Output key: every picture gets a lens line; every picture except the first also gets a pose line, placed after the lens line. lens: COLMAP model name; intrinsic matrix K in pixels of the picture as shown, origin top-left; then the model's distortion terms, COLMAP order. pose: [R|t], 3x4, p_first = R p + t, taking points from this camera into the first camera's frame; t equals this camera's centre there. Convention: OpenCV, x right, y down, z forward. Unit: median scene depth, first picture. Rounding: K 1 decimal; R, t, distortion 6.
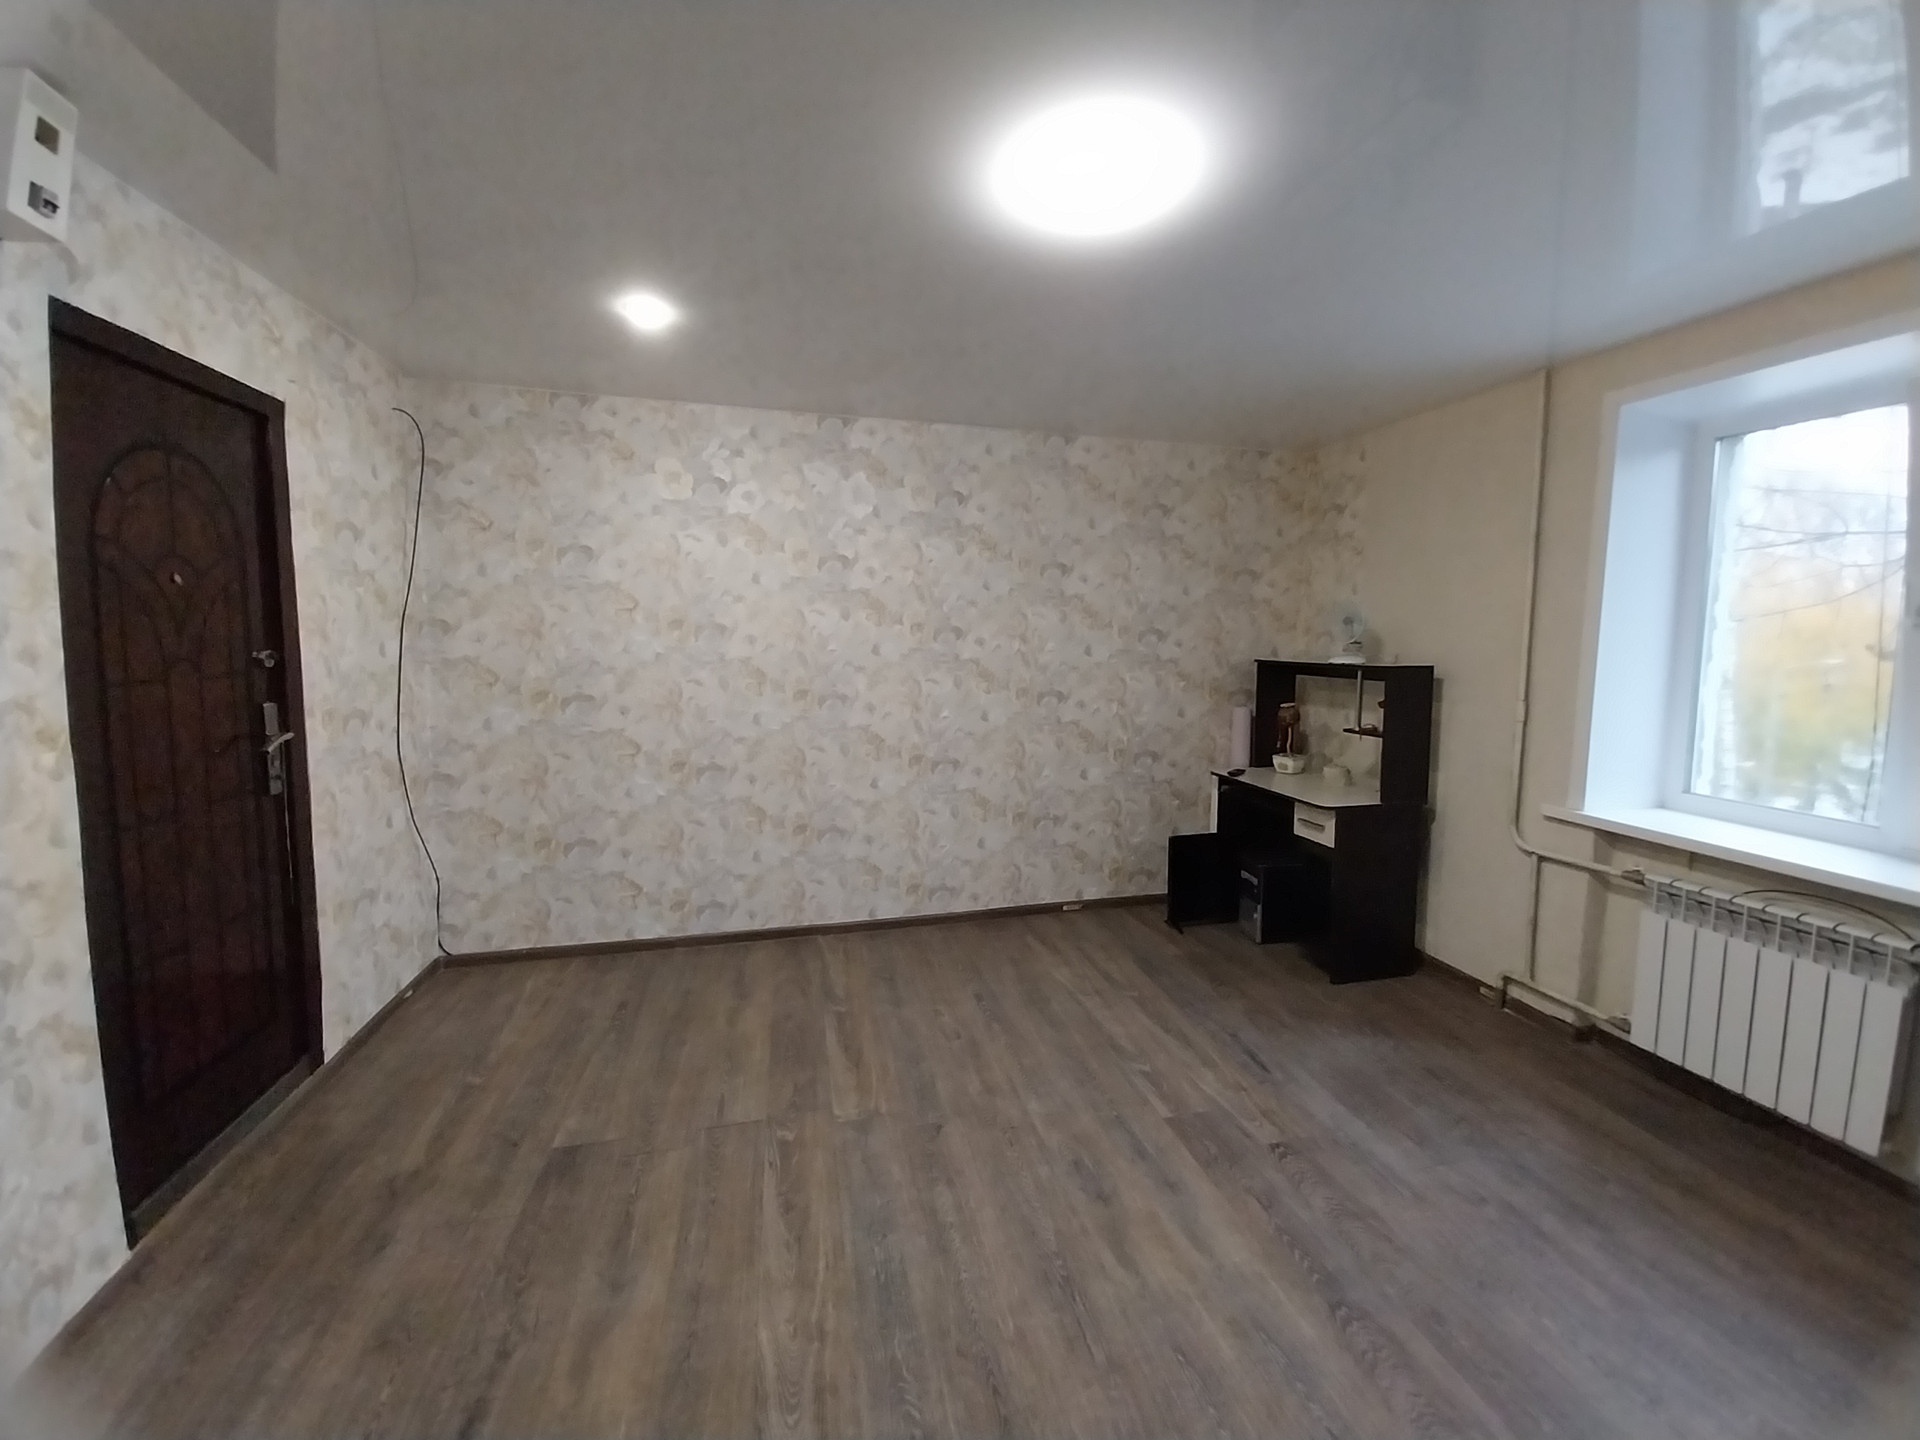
lens RADIAL K [[756.7, 0, 968.6], [0, 756.7, 695.8], [0, 0, 1]] dist [0.020352, -0.012596]
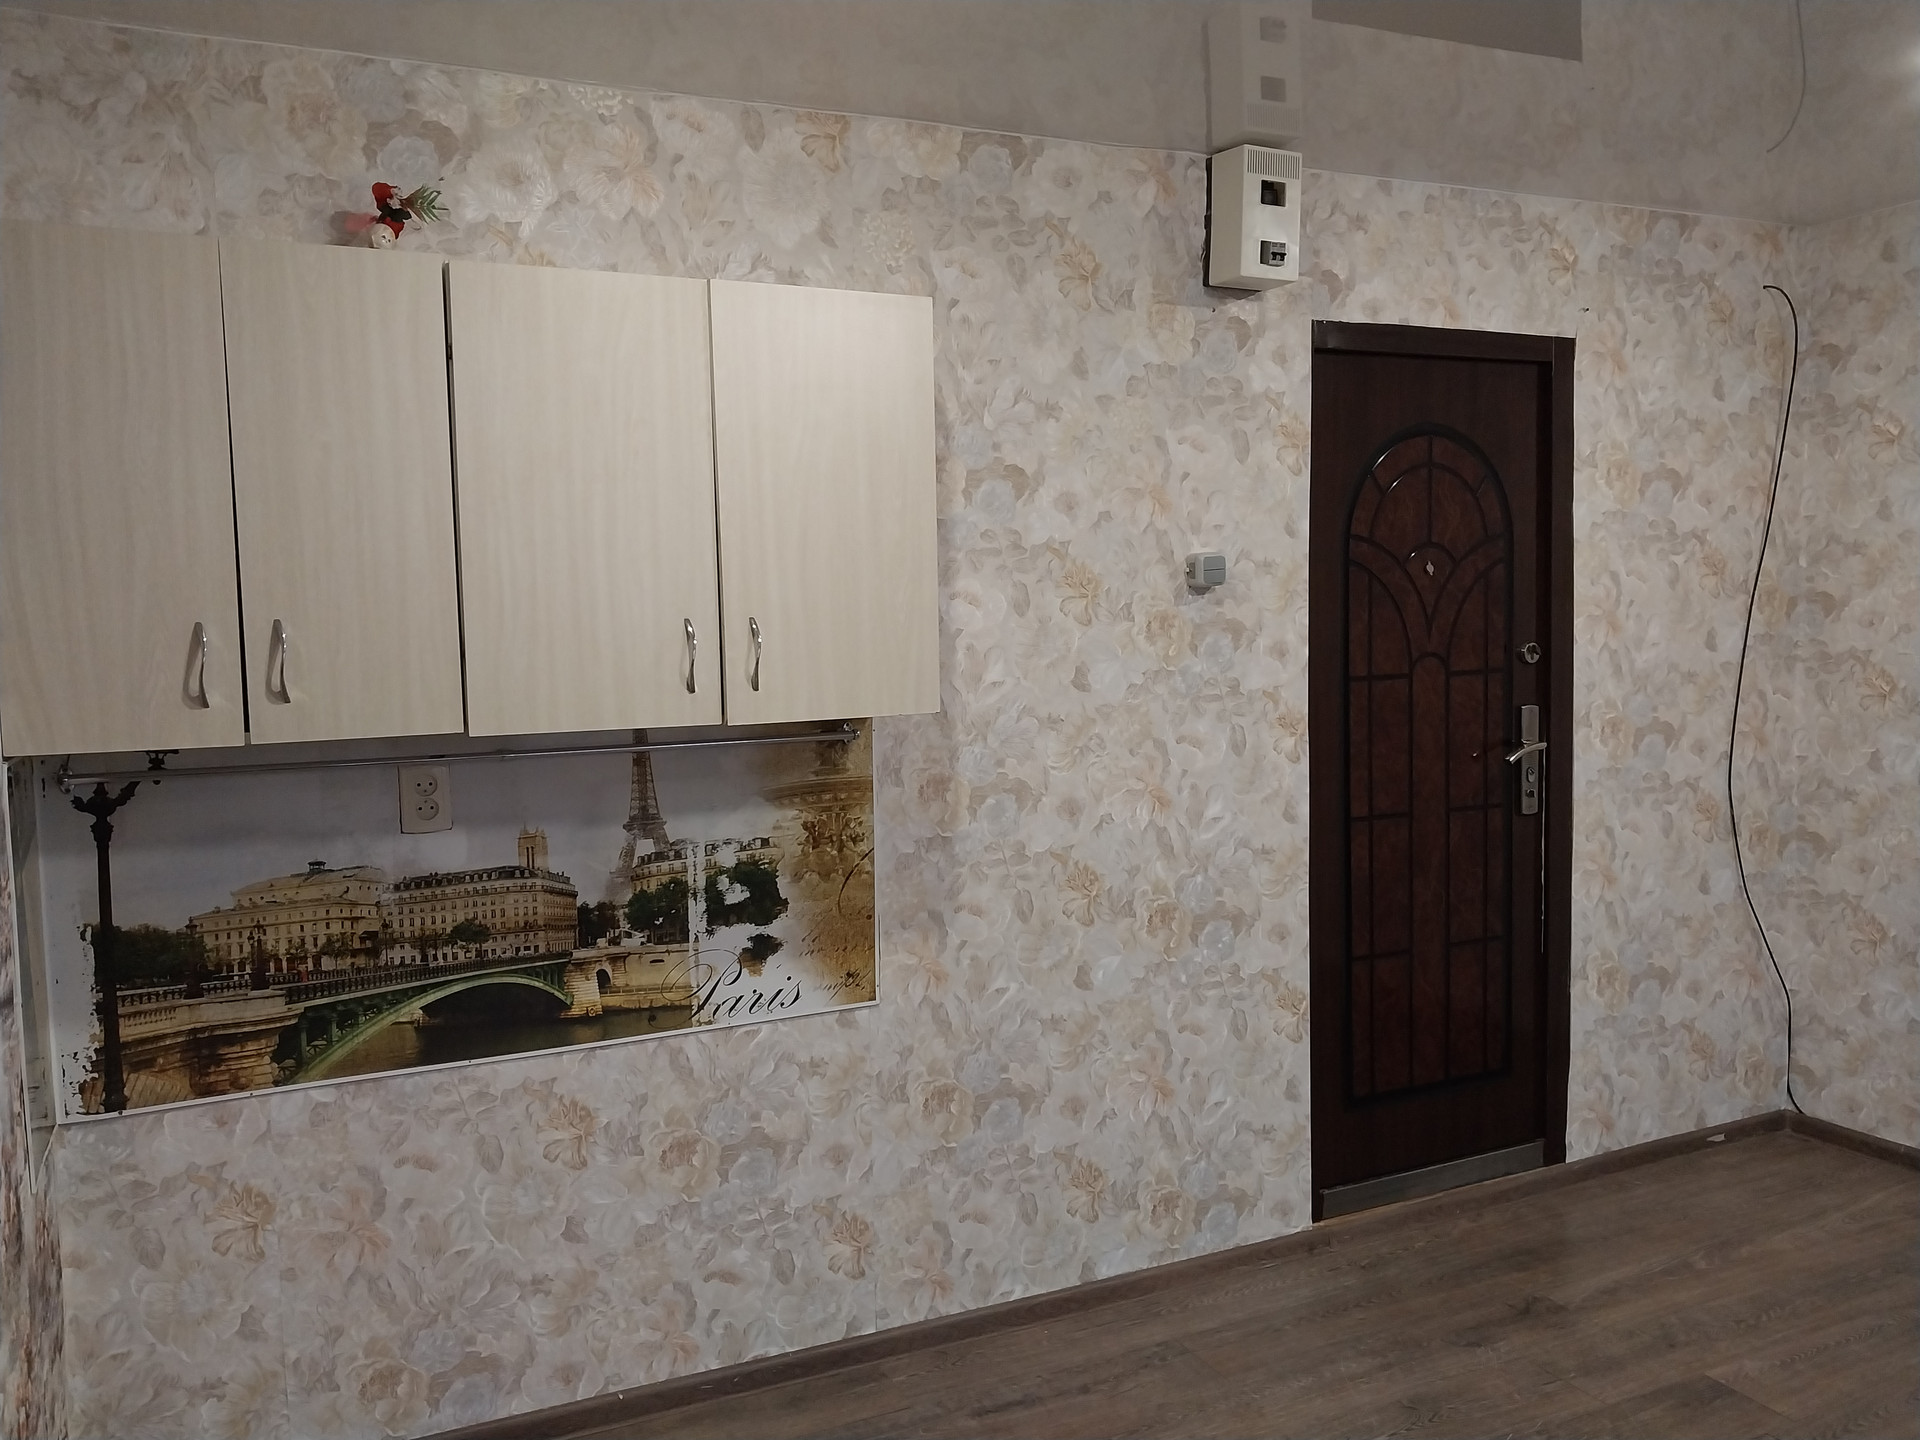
lens RADIAL K [[1514.0, 0, 964.7], [0, 1514.0, 735.6], [0, 0, 1]] dist [0.069303, -0.091981]
pose [[0.203562, 0.067478, -0.976734, 0.425267], [-0.054127, 0.996872, 0.057588, -0.014823], [0.977565, 0.041145, 0.206578, 0.030385]]
